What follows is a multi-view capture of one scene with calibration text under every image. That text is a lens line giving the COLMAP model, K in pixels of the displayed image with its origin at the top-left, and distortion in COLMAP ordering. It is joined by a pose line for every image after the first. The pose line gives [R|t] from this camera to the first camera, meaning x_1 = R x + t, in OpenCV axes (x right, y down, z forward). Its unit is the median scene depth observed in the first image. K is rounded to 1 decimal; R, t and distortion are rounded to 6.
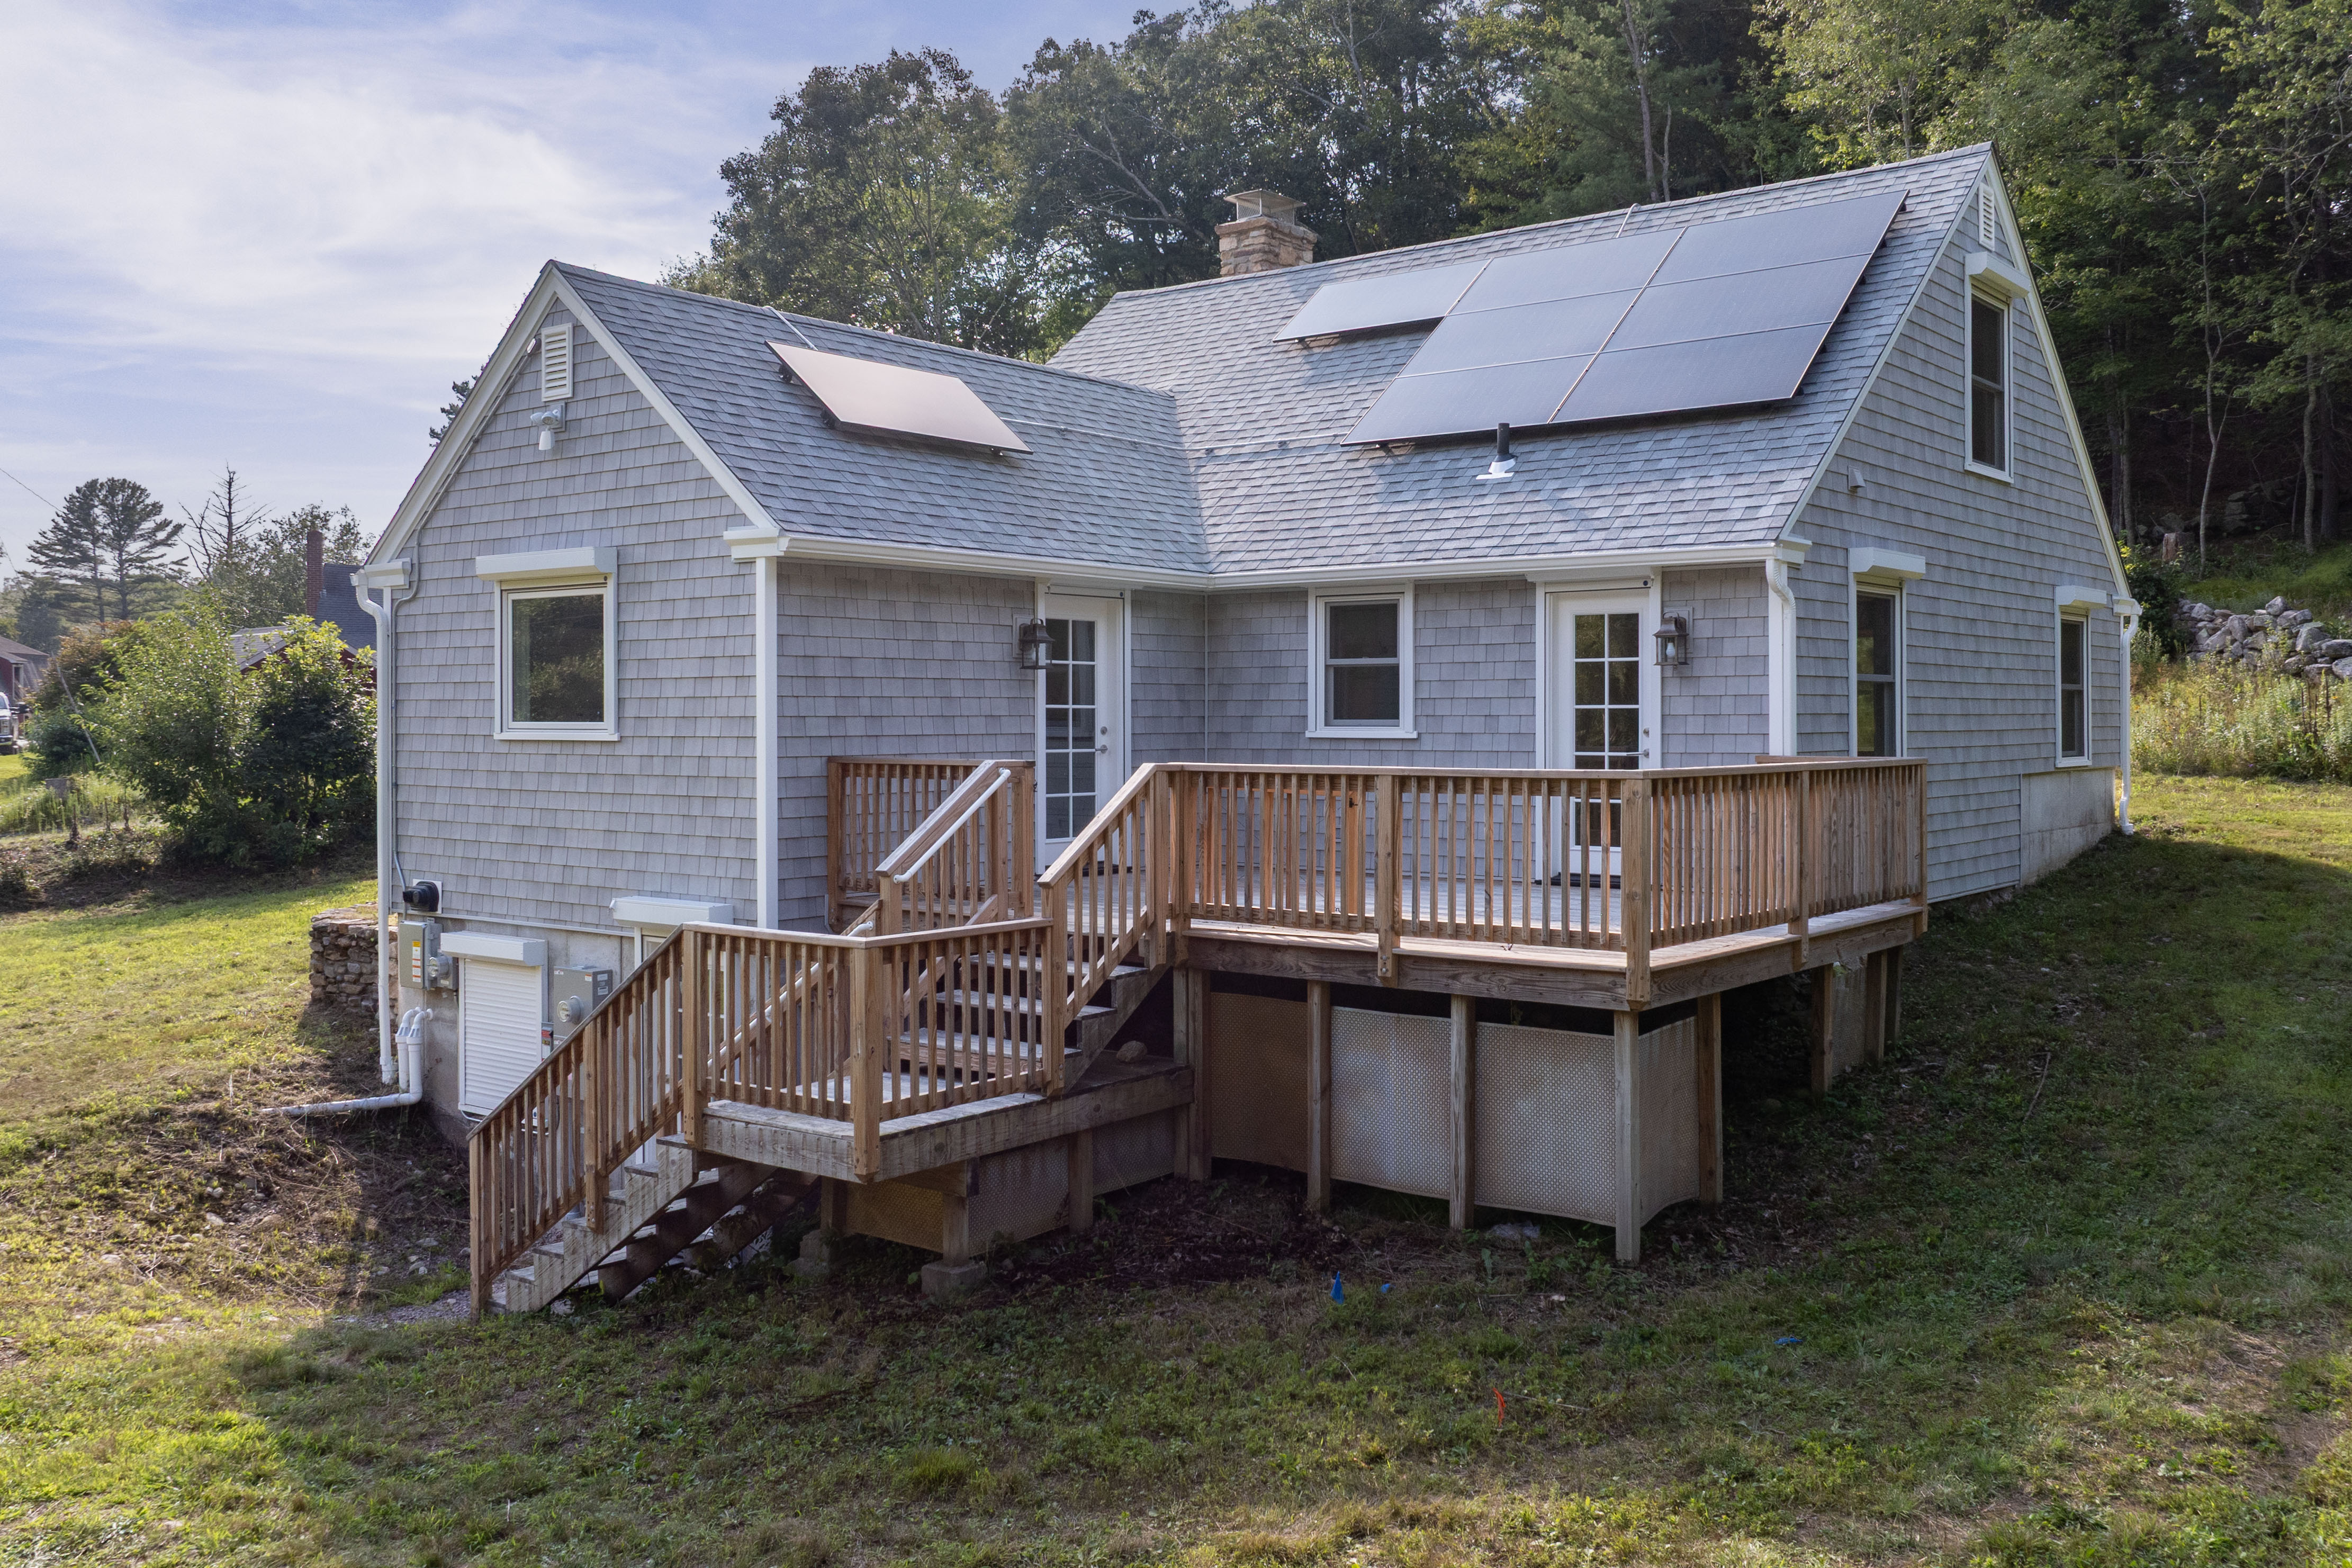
lens RADIAL K [[1985.9, 0, 1176.0], [0, 1985.9, 784.0], [0, 0, 1]] dist [-0.018990, -0.003044]
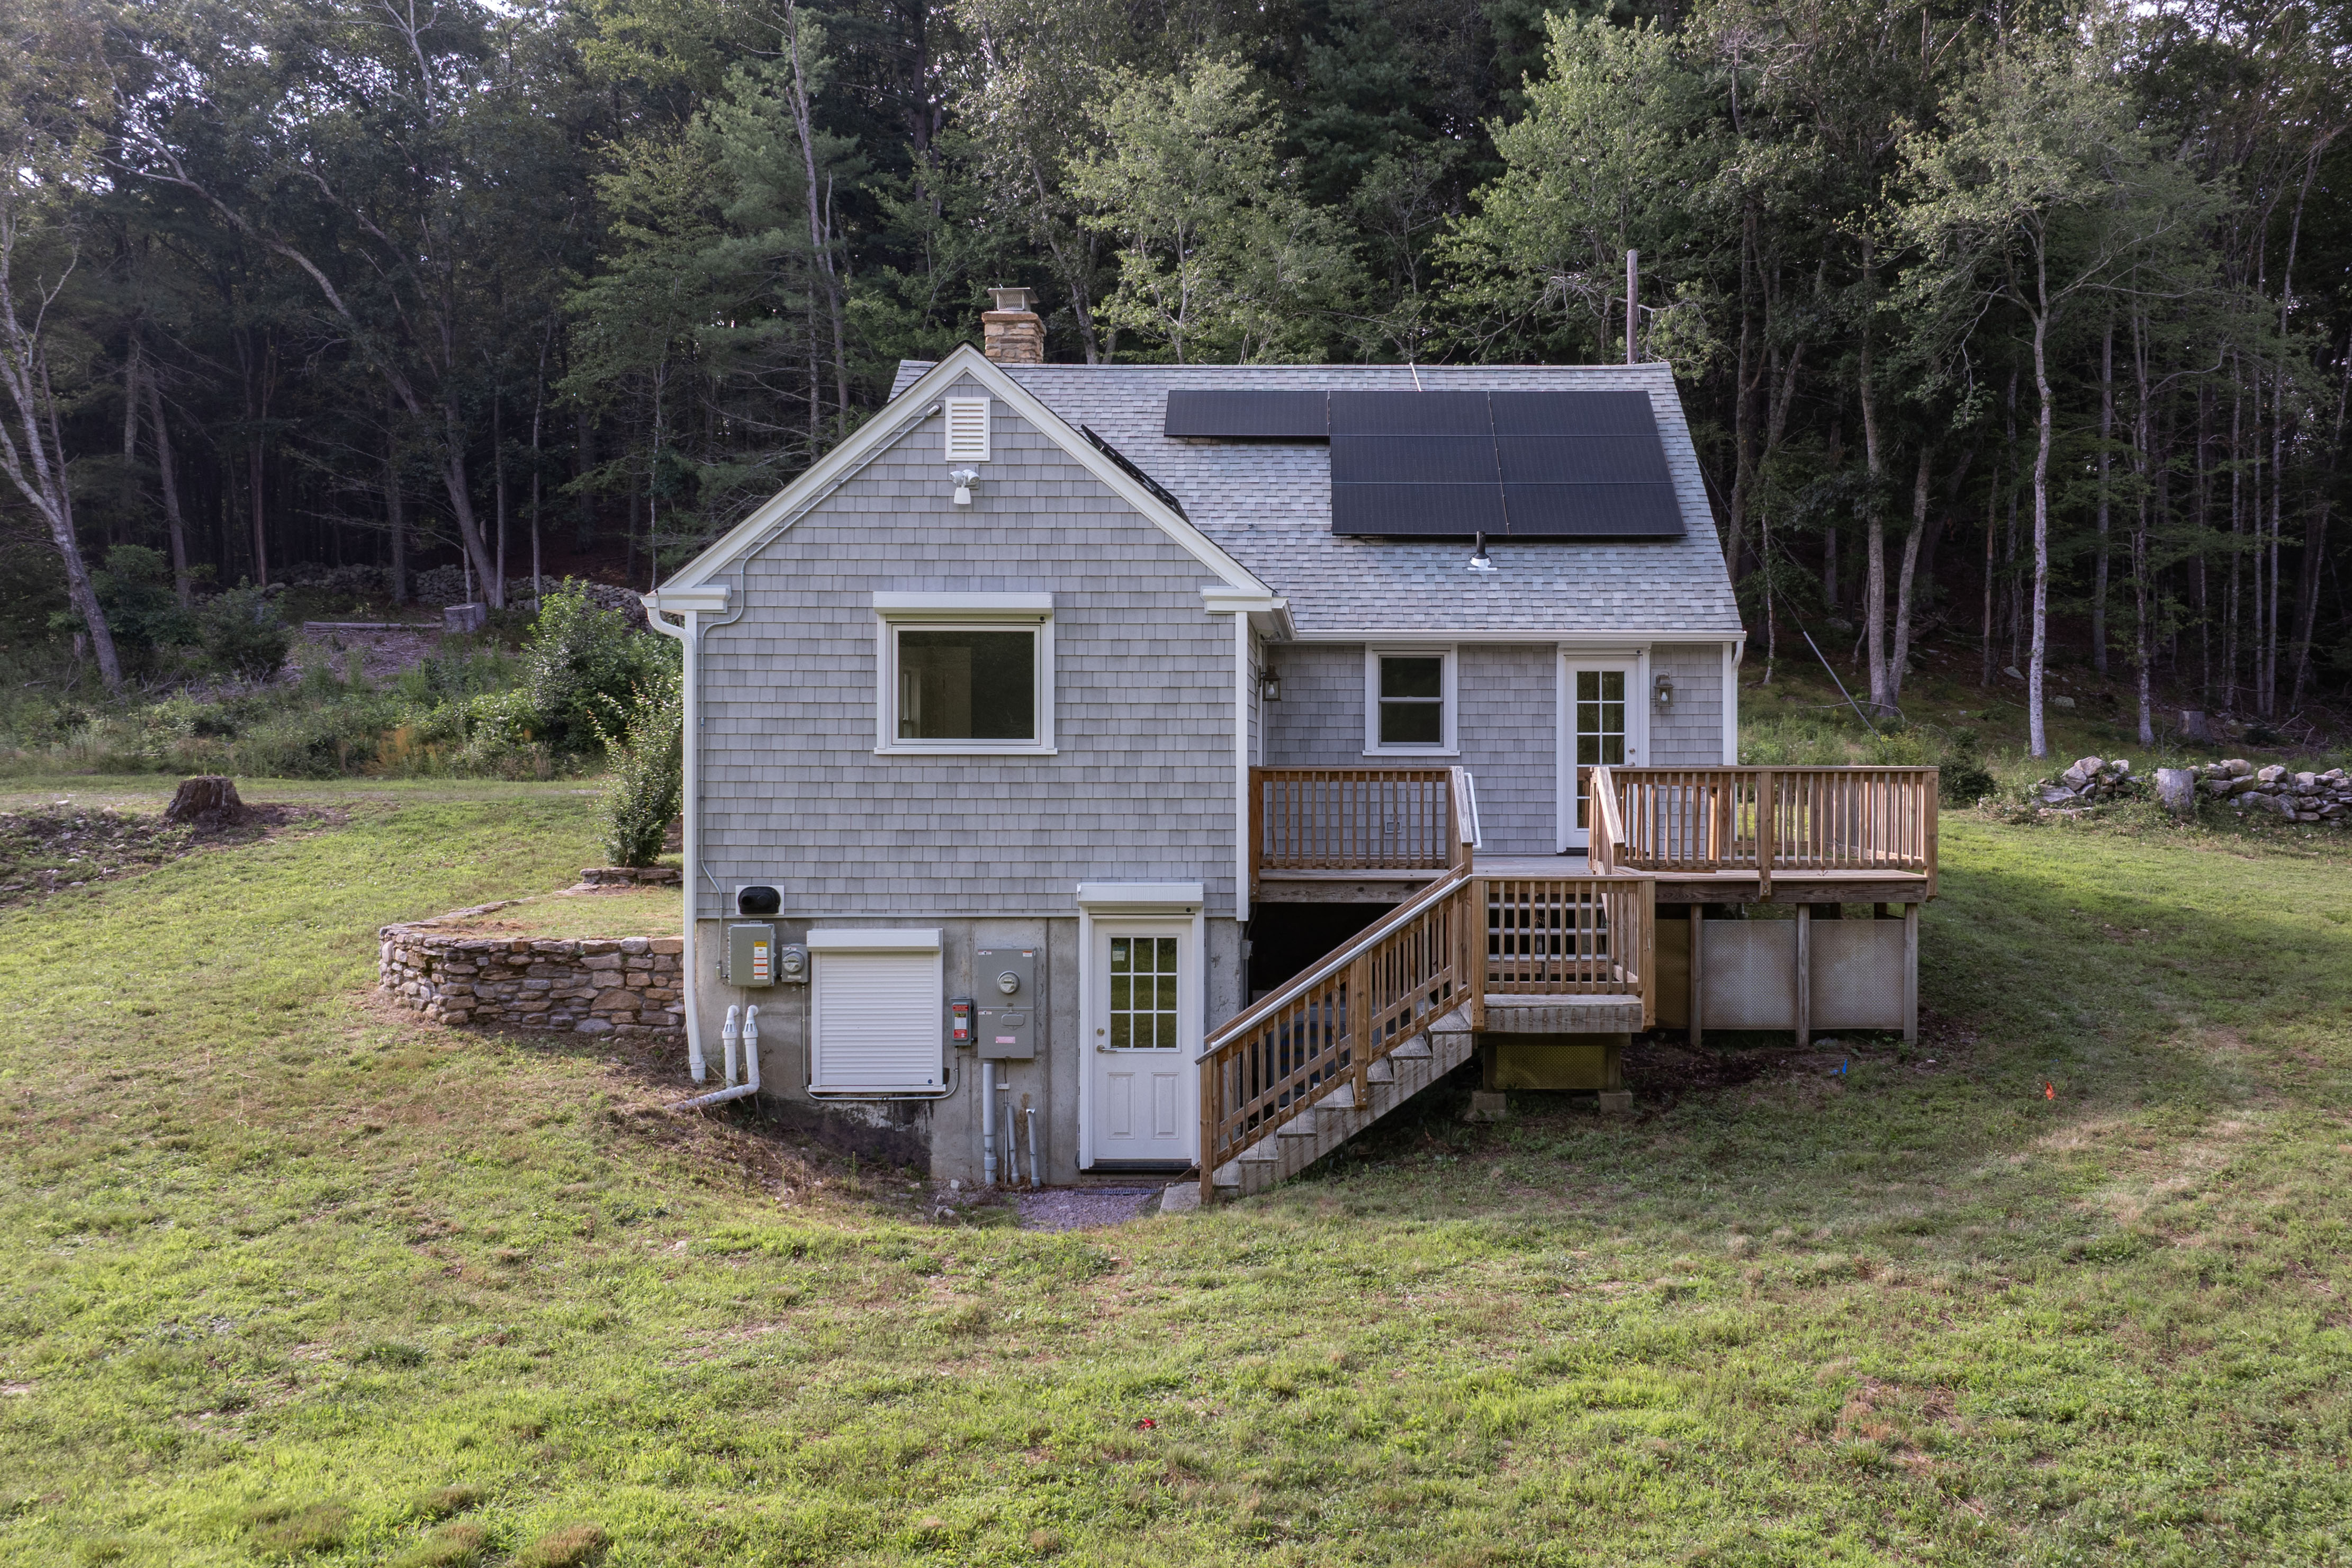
lens RADIAL K [[2032.7, 0, 1302.3], [0, 2032.7, 777.0], [0, 0, 1]] dist [-0.008651, 0.002475]
pose [[0.777207, -0.004437, 0.629229, -0.882206], [0.018145, 0.999717, -0.015363, 0.012760], [-0.628983, 0.023358, 0.777068, -0.044791]]
